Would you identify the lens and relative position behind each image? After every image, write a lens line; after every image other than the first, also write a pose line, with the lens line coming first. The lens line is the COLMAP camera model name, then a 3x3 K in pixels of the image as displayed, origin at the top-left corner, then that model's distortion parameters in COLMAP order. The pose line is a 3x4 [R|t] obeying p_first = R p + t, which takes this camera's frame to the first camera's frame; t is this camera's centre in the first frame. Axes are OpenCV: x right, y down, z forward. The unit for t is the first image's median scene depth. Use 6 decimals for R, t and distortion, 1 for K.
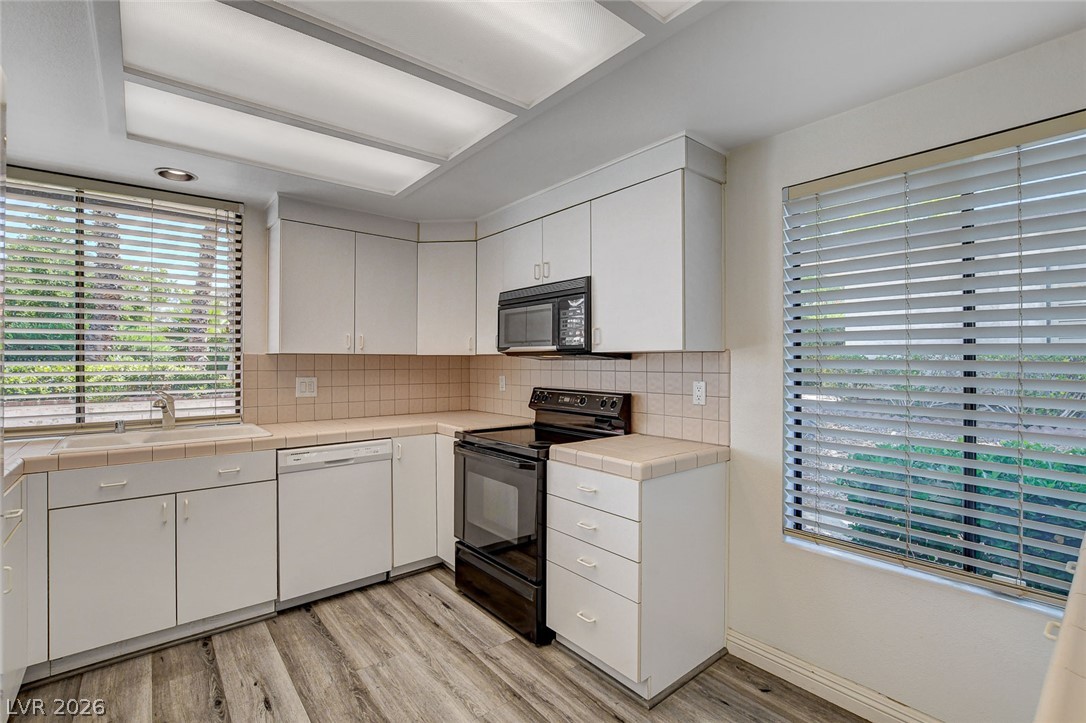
lens RADIAL K [[492.3, 0, 543.0], [0, 492.3, 361.5], [0, 0, 1]] dist [-0.016289, -0.000169]
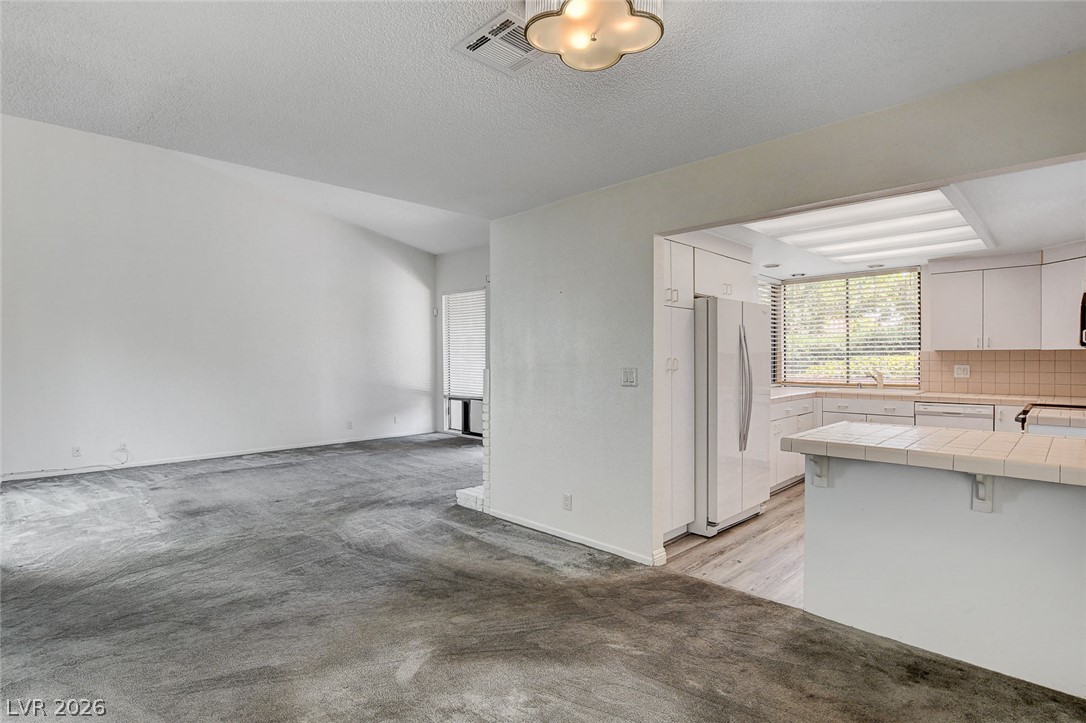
lens RADIAL K [[540.5, 0, 539.8], [0, 540.5, 364.1], [0, 0, 1]] dist [-0.026356, -0.000476]
pose [[0.083894, 0.011828, -0.996404, 1.361105], [0.001774, 0.999926, 0.012020, 0.007233], [0.996473, -0.002776, 0.083867, -0.608947]]
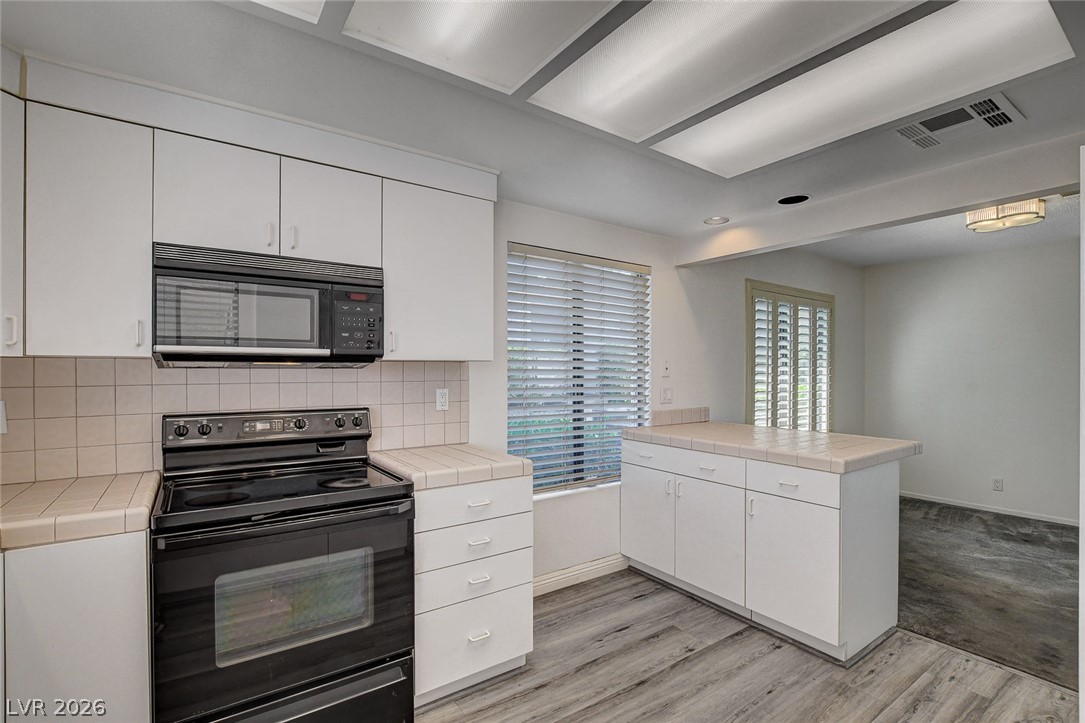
lens RADIAL K [[510.1, 0, 544.4], [0, 510.1, 370.2], [0, 0, 1]] dist [0.013953, 0.000085]
pose [[0.079747, -0.005397, 0.996801, -0.975572], [-0.002546, 0.999981, 0.005618, -0.008441], [-0.996812, -0.002986, 0.079732, 0.851824]]
